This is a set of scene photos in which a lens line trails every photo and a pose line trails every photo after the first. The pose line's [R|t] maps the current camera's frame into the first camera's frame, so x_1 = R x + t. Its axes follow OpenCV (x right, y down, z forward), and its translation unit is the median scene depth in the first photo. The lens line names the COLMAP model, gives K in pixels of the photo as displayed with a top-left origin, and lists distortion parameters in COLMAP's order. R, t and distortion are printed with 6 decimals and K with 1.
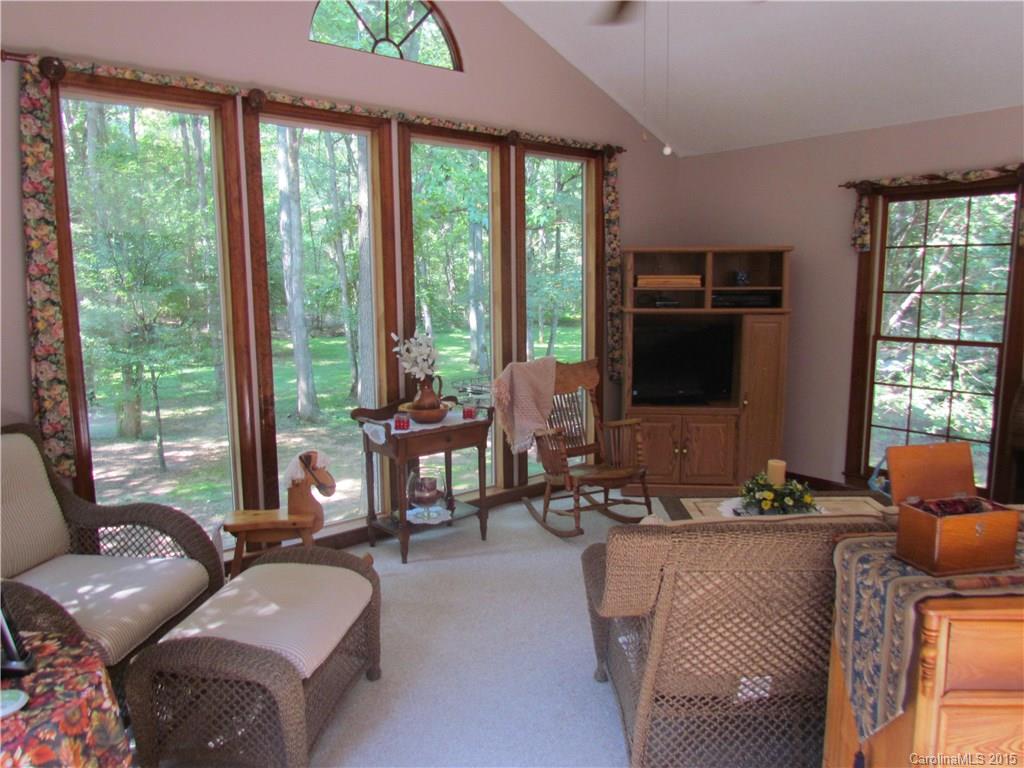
lens RADIAL K [[732.9, 0, 508.9], [0, 732.9, 382.4], [0, 0, 1]] dist [-0.016483, 0.001609]
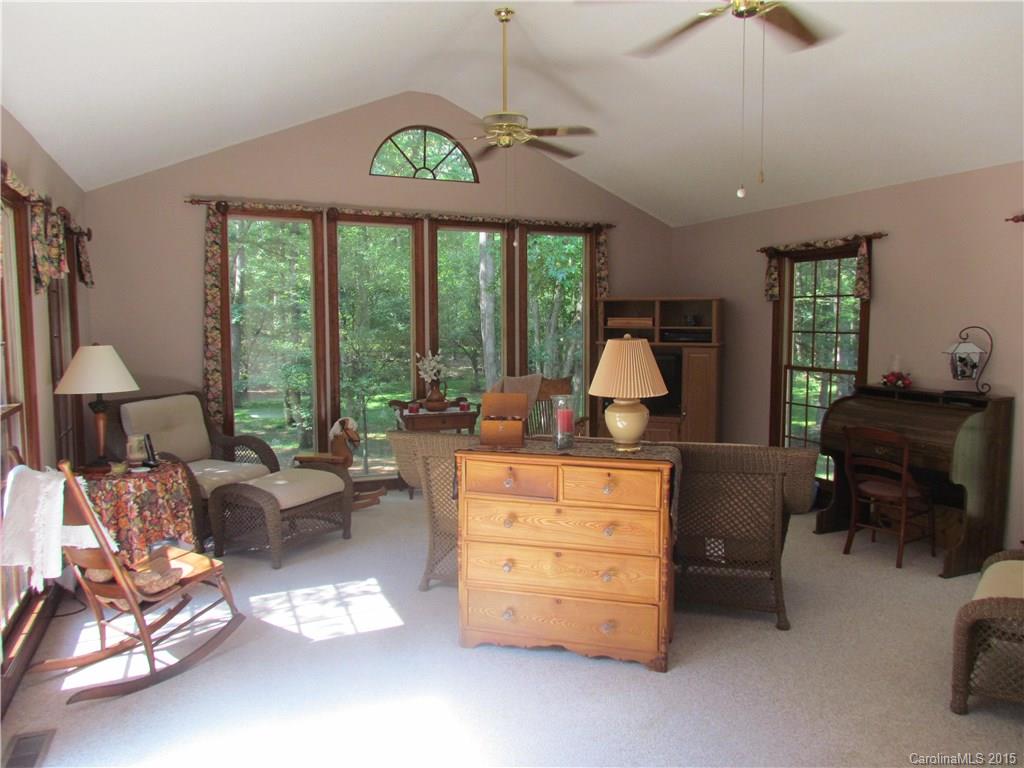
lens RADIAL K [[732.9, 0, 515.6], [0, 732.9, 383.3], [0, 0, 1]] dist [-0.016483, 0.001609]
pose [[0.957195, 0.032472, -0.287617, 0.488034], [-0.049430, 0.997429, -0.051892, 0.067389], [0.285193, 0.063888, 0.956339, -0.424280]]
